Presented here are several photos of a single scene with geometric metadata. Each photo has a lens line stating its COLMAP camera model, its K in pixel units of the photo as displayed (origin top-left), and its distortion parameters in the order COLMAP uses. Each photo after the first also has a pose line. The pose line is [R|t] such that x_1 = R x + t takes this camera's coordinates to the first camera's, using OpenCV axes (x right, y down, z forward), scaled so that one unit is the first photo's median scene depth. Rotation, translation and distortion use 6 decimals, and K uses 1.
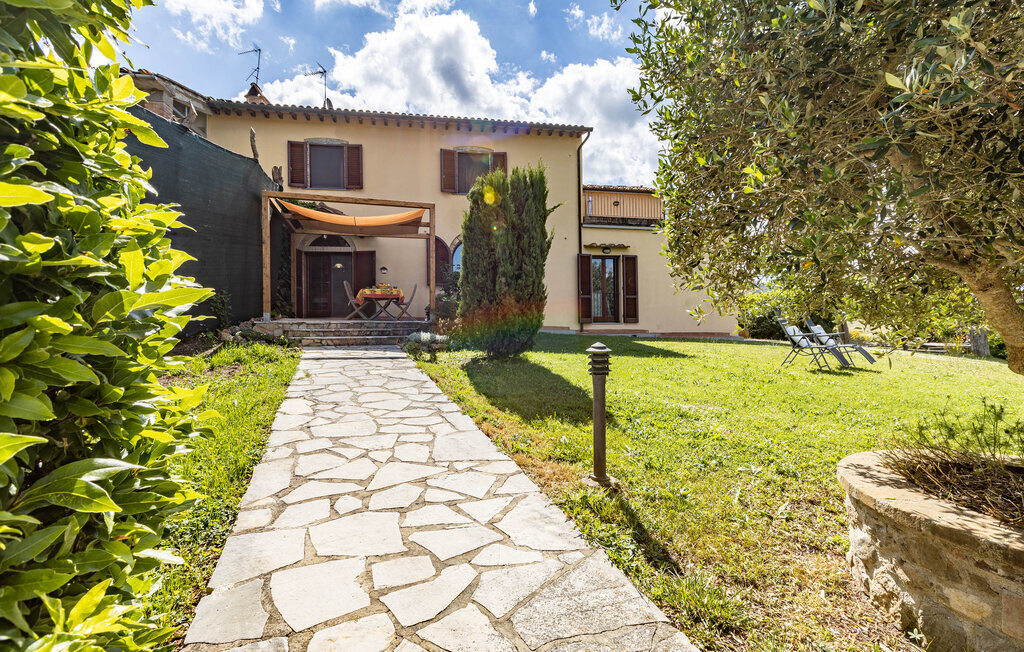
lens RADIAL K [[459.9, 0, 508.5], [0, 459.9, 320.9], [0, 0, 1]] dist [0.005200, -0.000910]
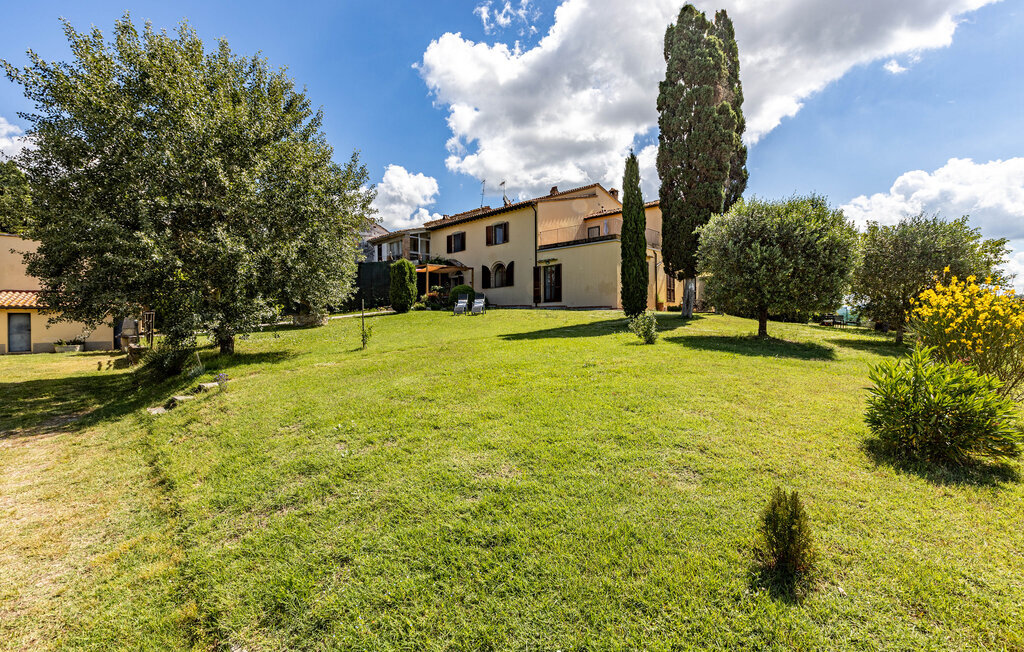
lens RADIAL K [[459.9, 0, 512.6], [0, 459.9, 326.1], [0, 0, 1]] dist [0.005200, -0.000910]
pose [[0.569910, 0.003228, -0.821701, 1.642228], [-0.006239, 0.999980, -0.000398, 0.099741], [0.821683, 0.005354, 0.569919, -0.149311]]
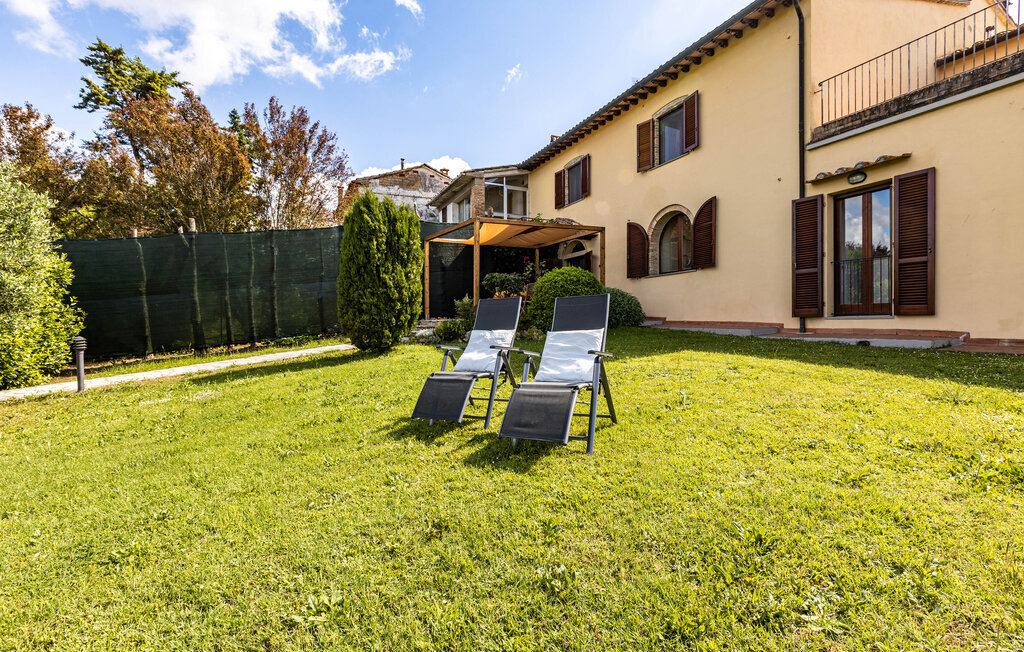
lens RADIAL K [[459.9, 0, 514.6], [0, 459.9, 323.2], [0, 0, 1]] dist [0.005200, -0.000910]
pose [[0.267353, 0.003899, -0.963591, 0.618878], [-0.005235, 0.999983, 0.002593, 0.012671], [0.963584, 0.004351, 0.267369, 0.494433]]
